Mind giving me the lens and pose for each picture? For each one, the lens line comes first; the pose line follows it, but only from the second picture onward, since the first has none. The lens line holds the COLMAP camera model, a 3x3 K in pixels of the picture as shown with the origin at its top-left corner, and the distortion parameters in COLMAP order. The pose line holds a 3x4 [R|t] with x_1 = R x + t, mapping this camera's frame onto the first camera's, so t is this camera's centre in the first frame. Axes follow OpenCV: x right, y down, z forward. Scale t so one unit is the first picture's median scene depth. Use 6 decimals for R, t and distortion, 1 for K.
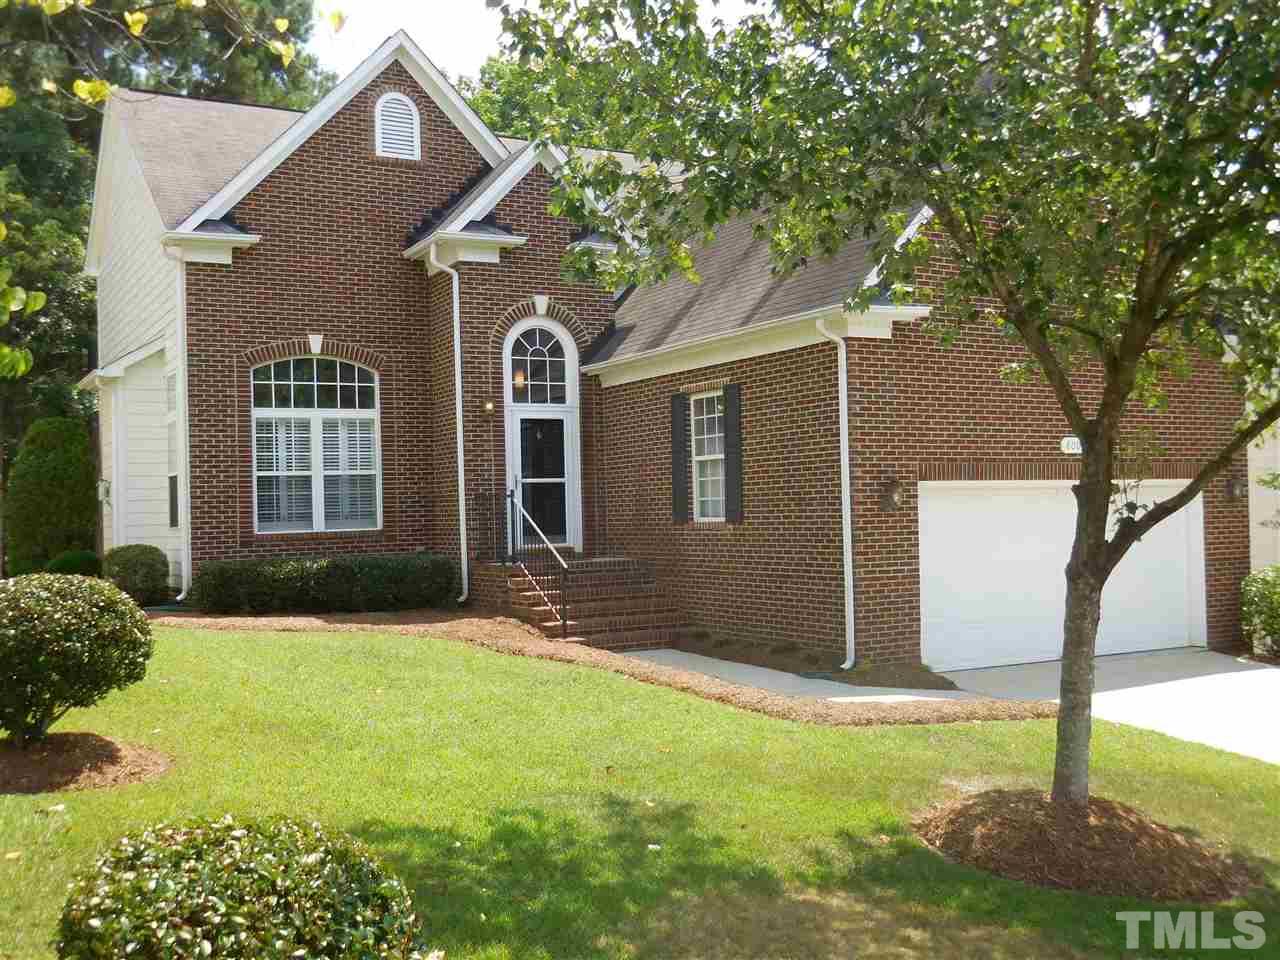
lens RADIAL K [[1253.2, 0, 639.8], [0, 1253.2, 484.5], [0, 0, 1]] dist [-0.020023, 0.000000]
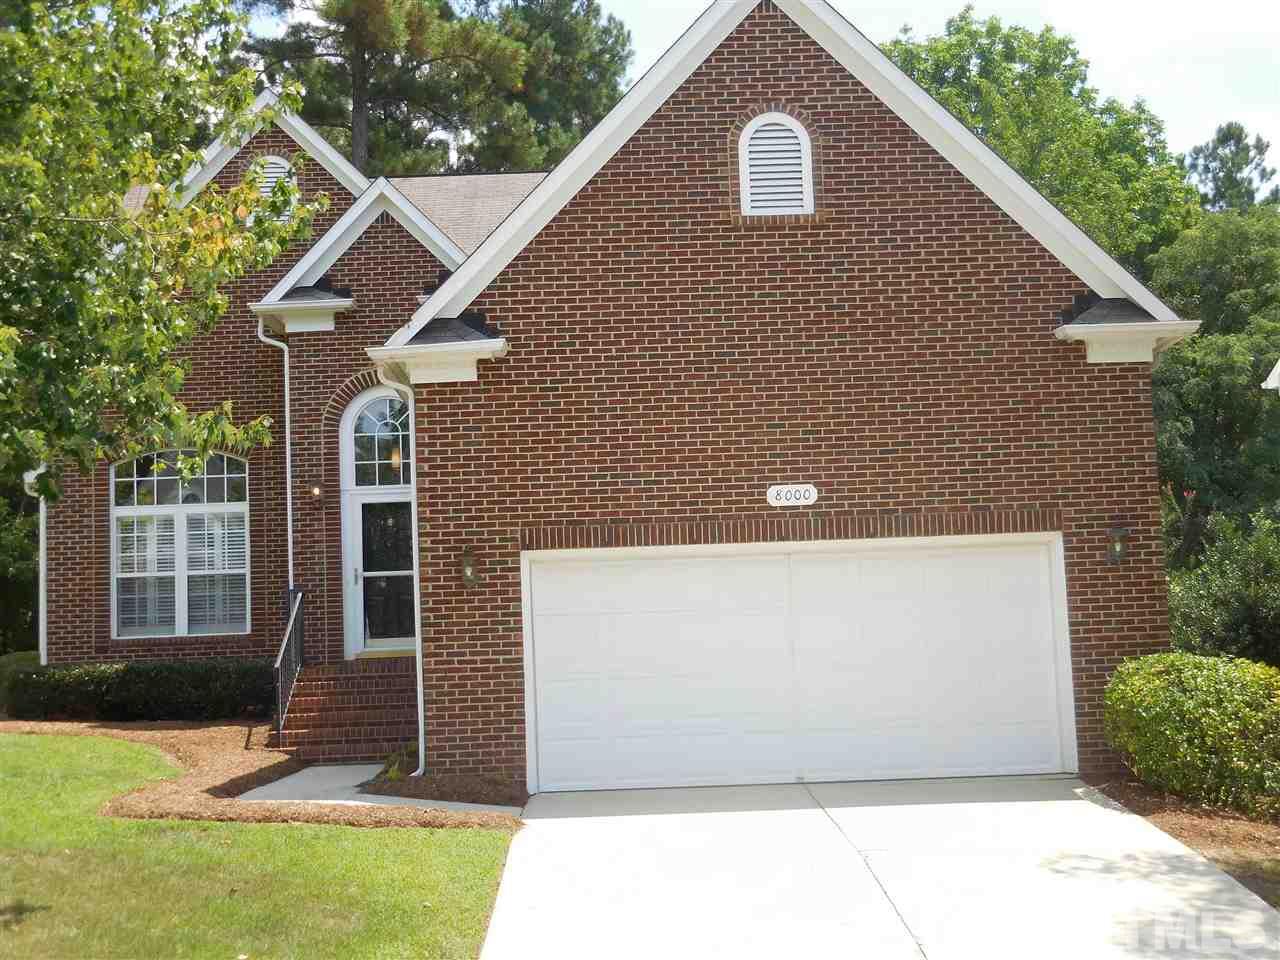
lens RADIAL K [[1652.6, 0, 640.3], [0, 1652.6, 472.6], [0, 0, 1]] dist [-0.095966, 0.000000]
pose [[0.899458, -0.062568, -0.432506, 0.584857], [0.025973, 0.995602, -0.090013, 0.035046], [0.436235, 0.069730, 0.897127, 0.052081]]
